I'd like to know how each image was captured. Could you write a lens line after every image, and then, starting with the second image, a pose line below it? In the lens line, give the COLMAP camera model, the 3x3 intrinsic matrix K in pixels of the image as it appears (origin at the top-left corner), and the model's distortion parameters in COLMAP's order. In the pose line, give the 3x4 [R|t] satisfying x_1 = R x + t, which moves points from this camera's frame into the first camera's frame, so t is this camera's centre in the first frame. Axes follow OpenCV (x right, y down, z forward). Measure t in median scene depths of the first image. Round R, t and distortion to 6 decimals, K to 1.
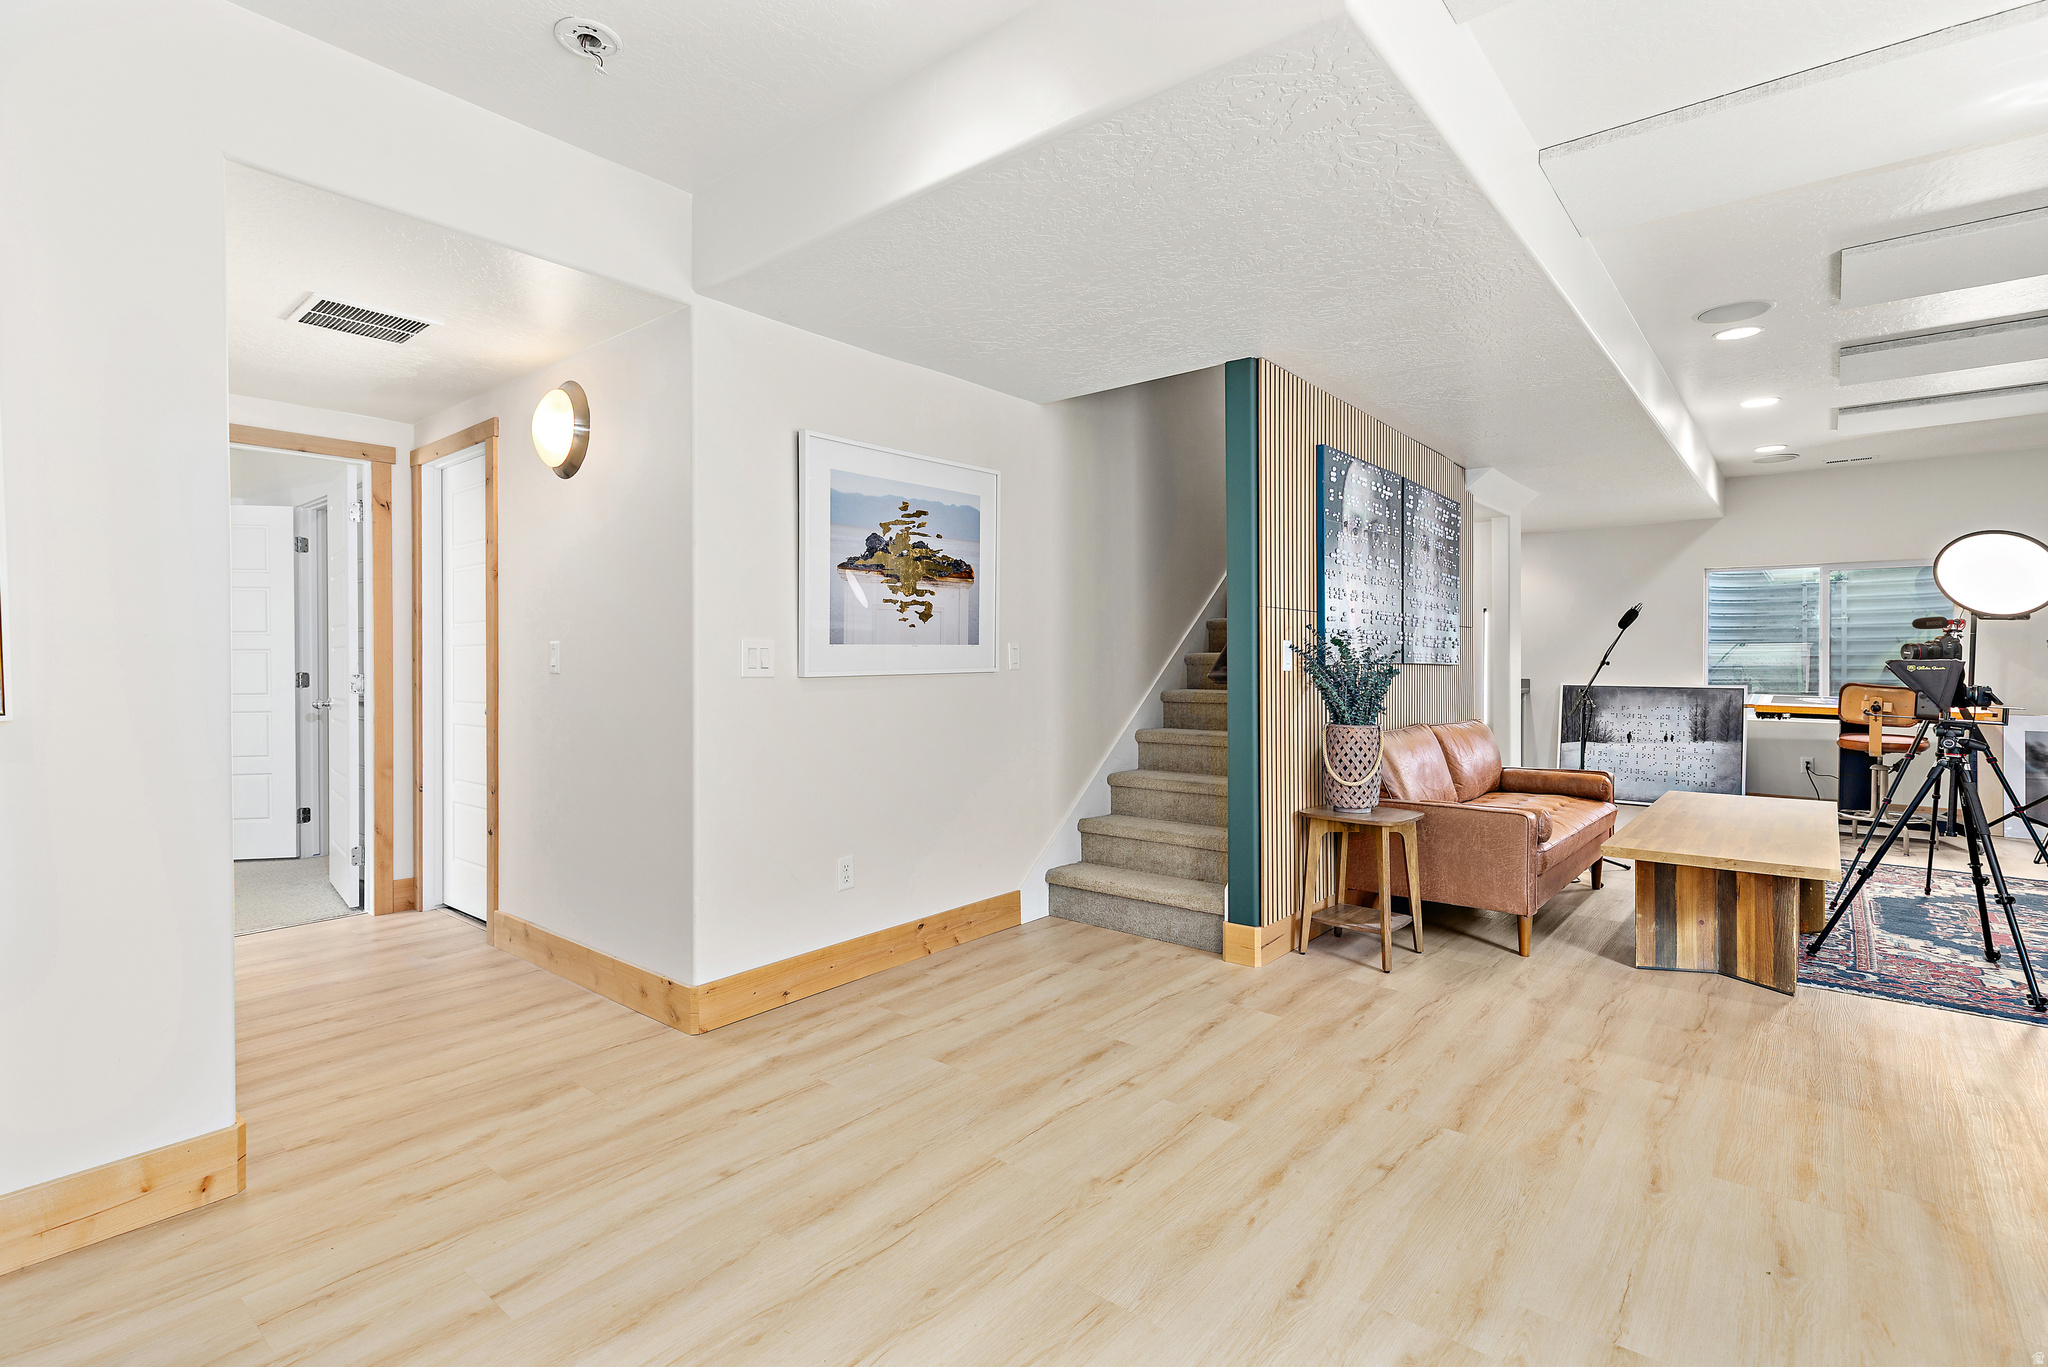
lens RADIAL K [[958.3, 0, 1027.2], [0, 958.3, 680.7], [0, 0, 1]] dist [0.012953, -0.003986]
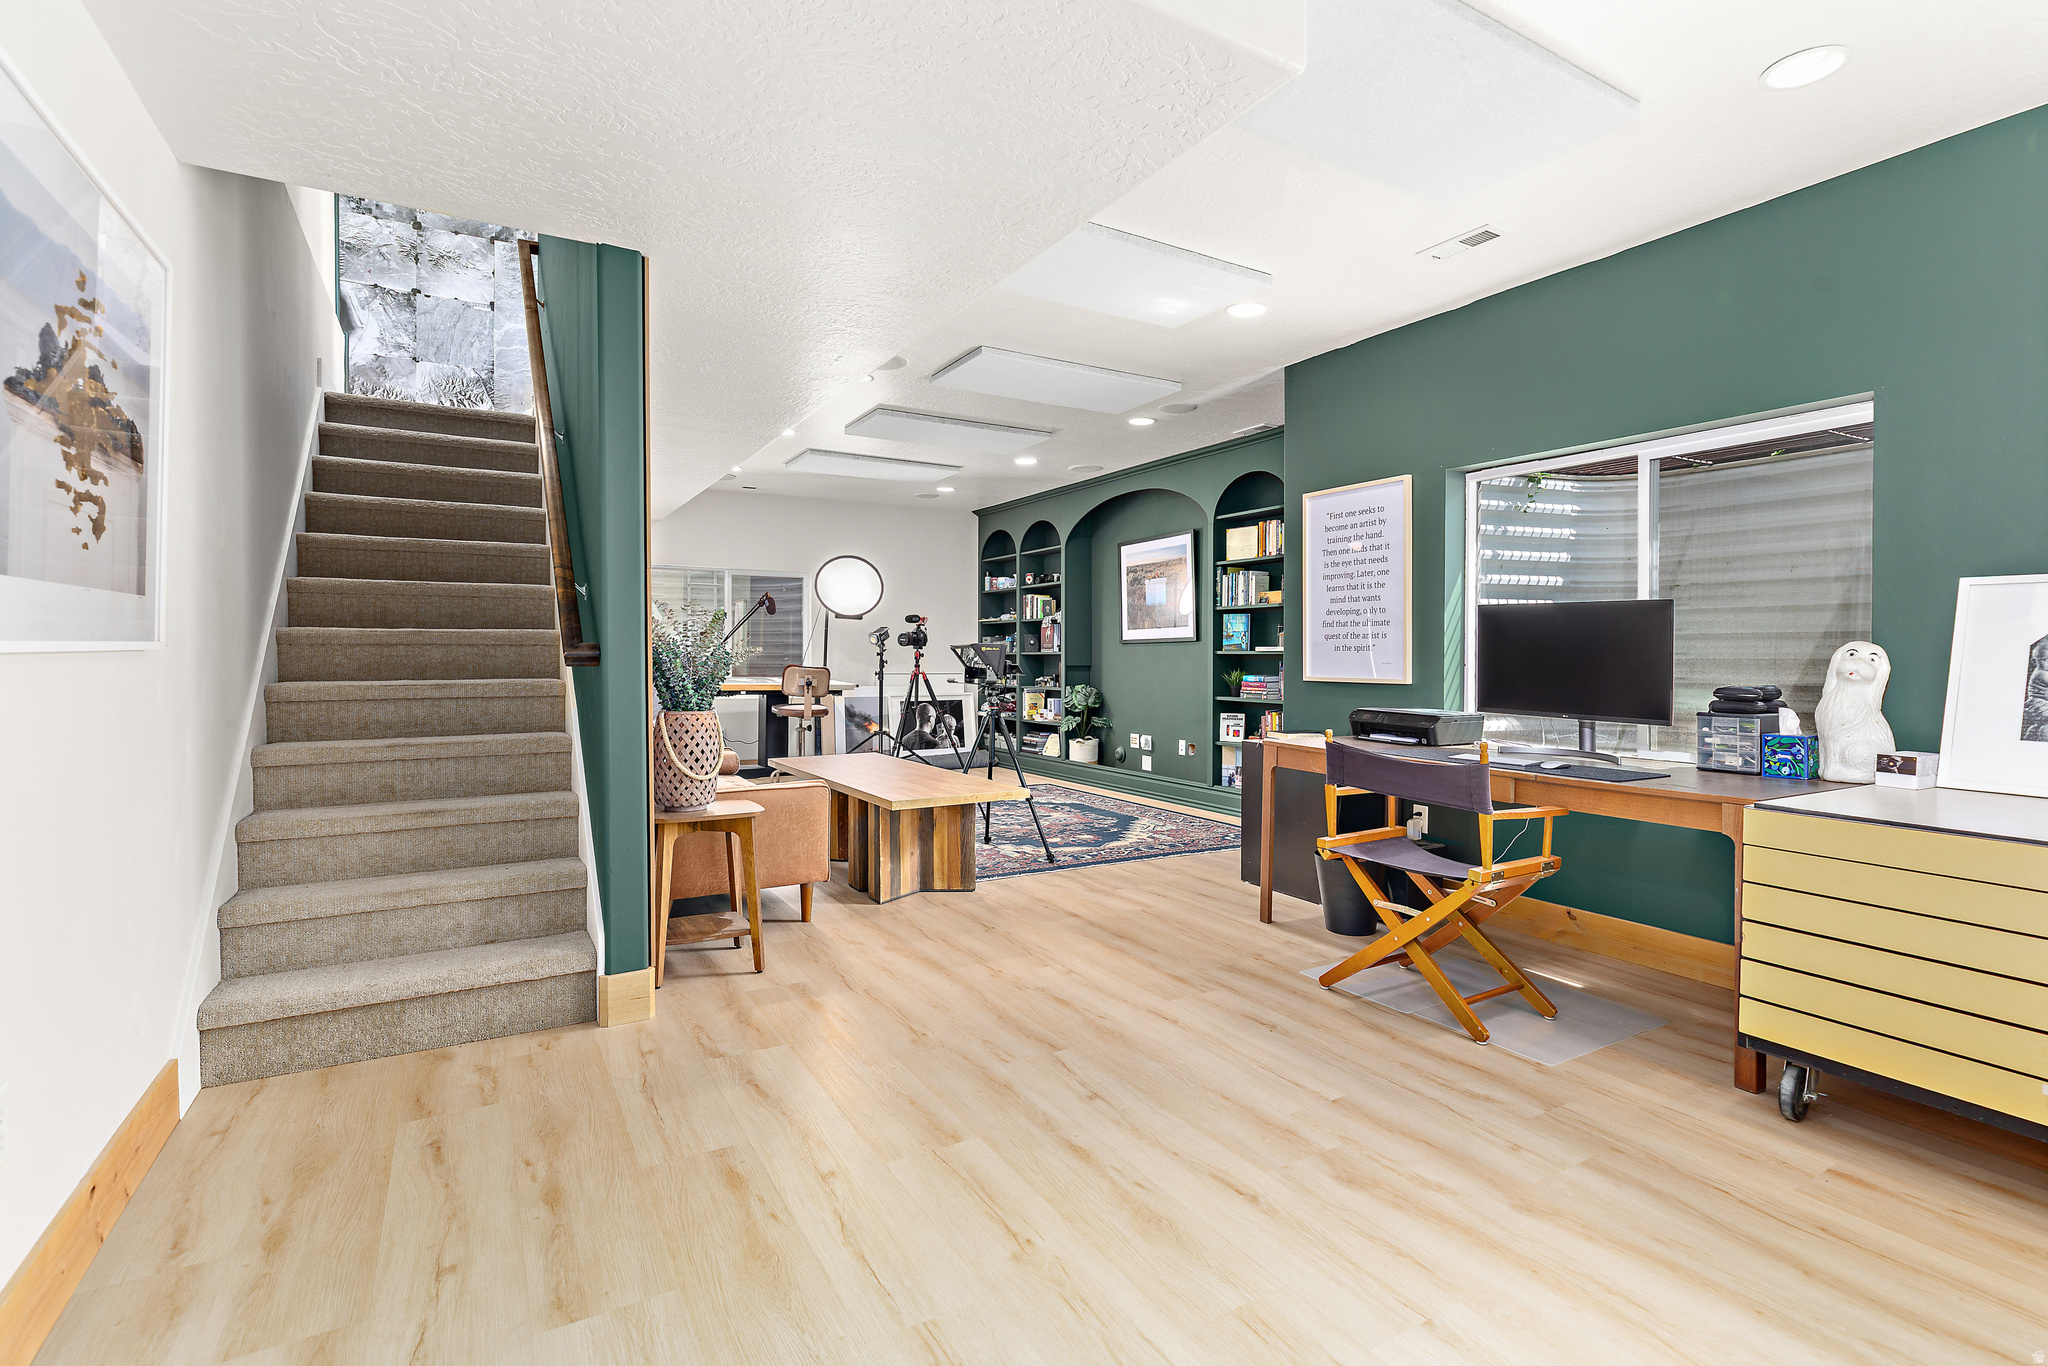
lens RADIAL K [[966.6, 0, 1069.8], [0, 966.6, 677.1], [0, 0, 1]] dist [-0.003433, 0.001741]
pose [[0.326199, -0.022331, 0.945037, -0.413330], [0.018197, 0.999684, 0.017341, 0.006171], [-0.945126, 0.011541, 0.326503, 0.412134]]
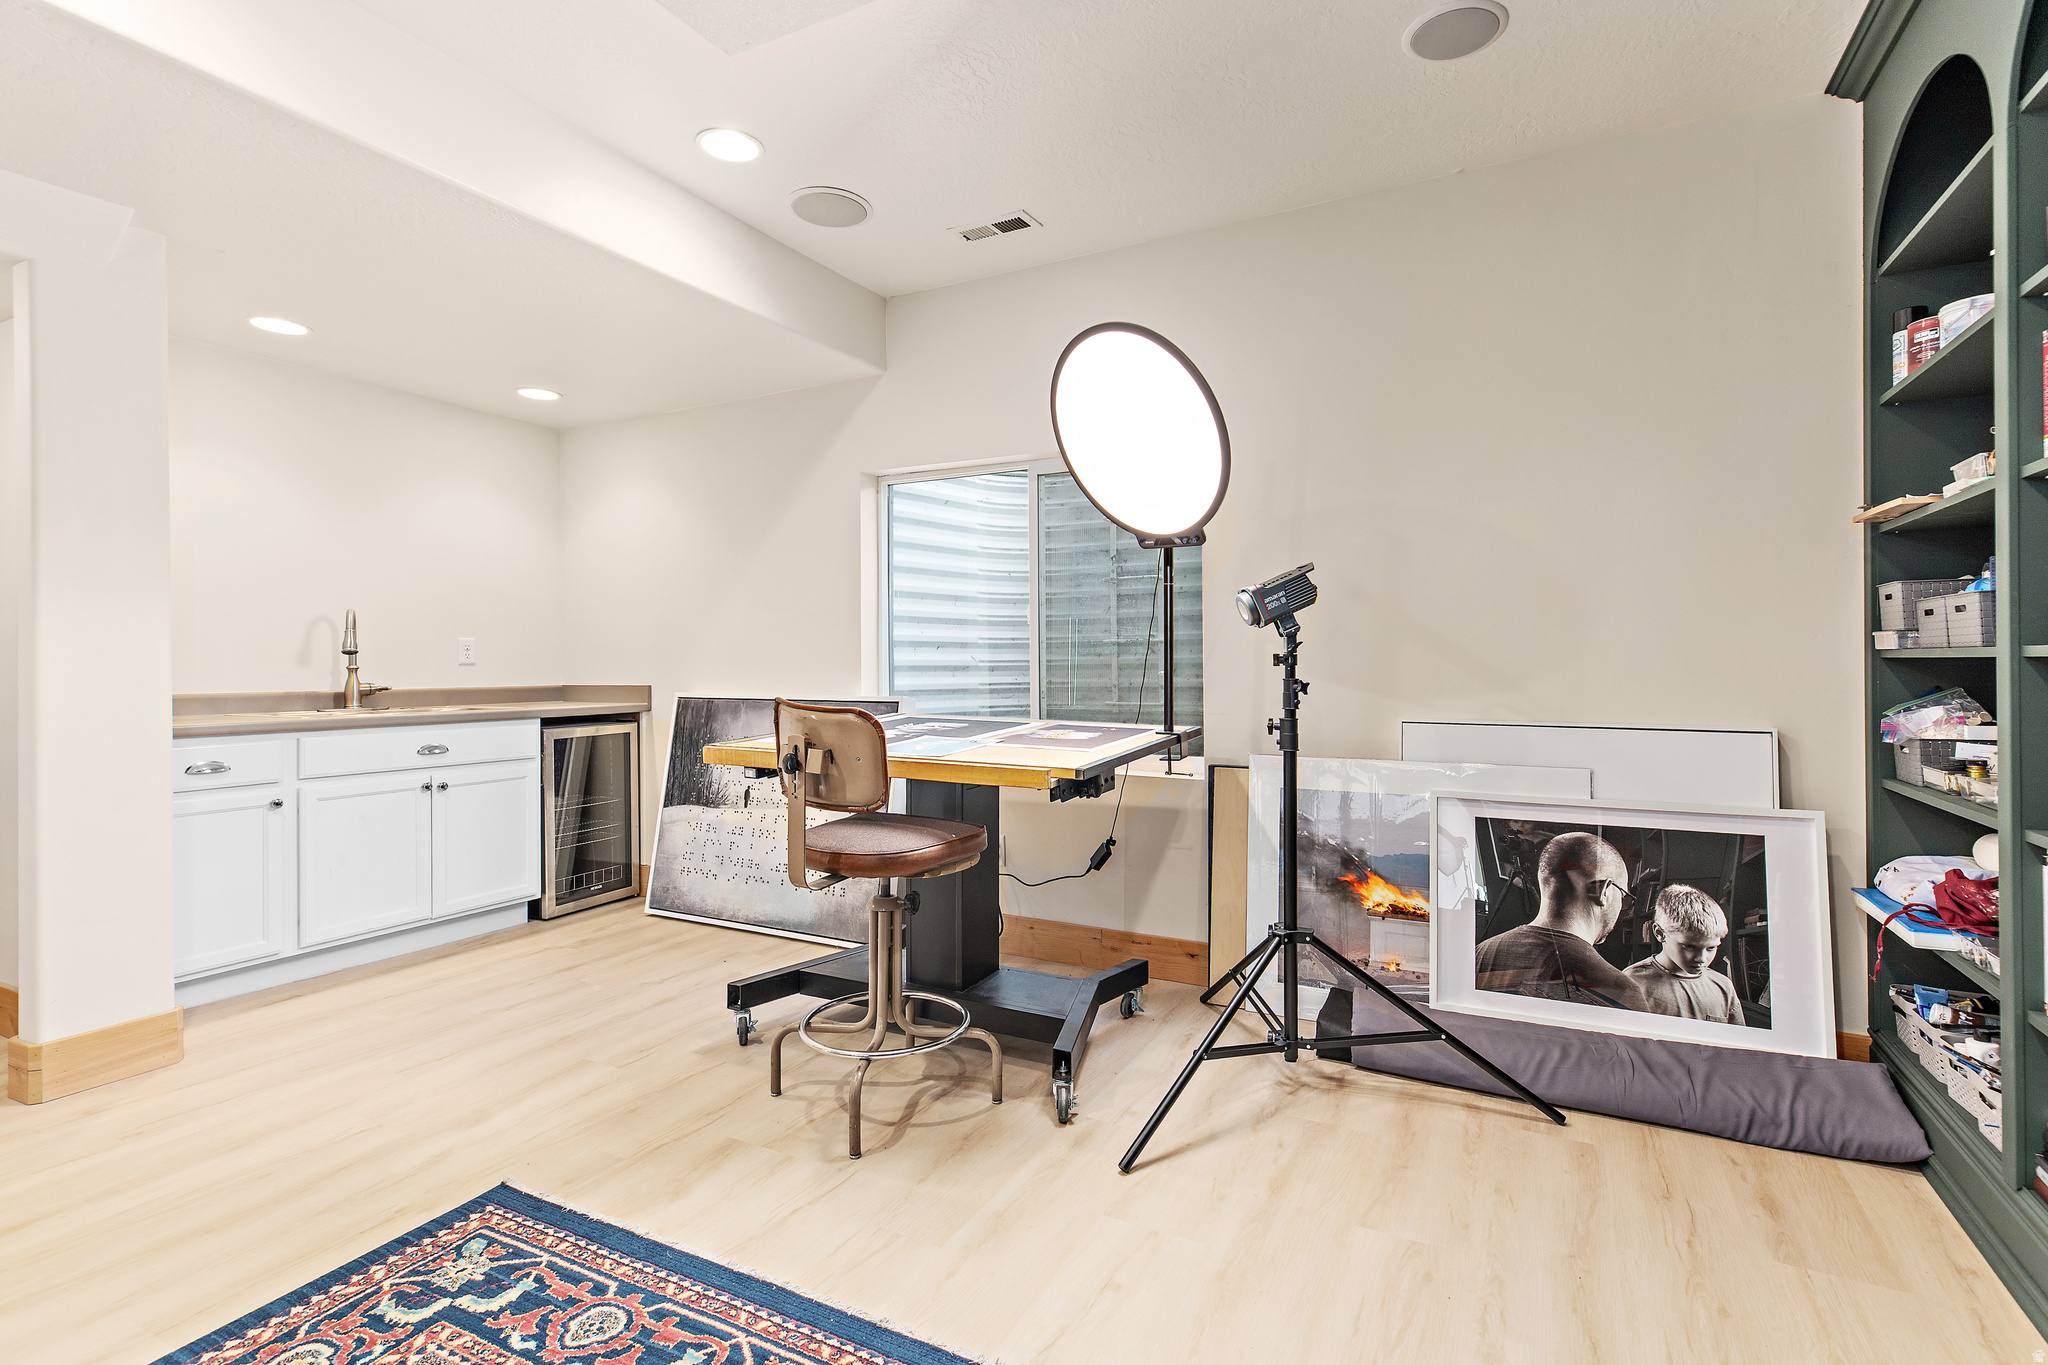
lens RADIAL K [[958.3, 0, 1032.0], [0, 958.3, 667.9], [0, 0, 1]] dist [0.012953, -0.003986]
pose [[0.981030, -0.008152, 0.193684, 1.607962], [0.011738, 0.999780, -0.017372, -0.003106], [-0.193500, 0.019316, 0.980910, 1.072506]]
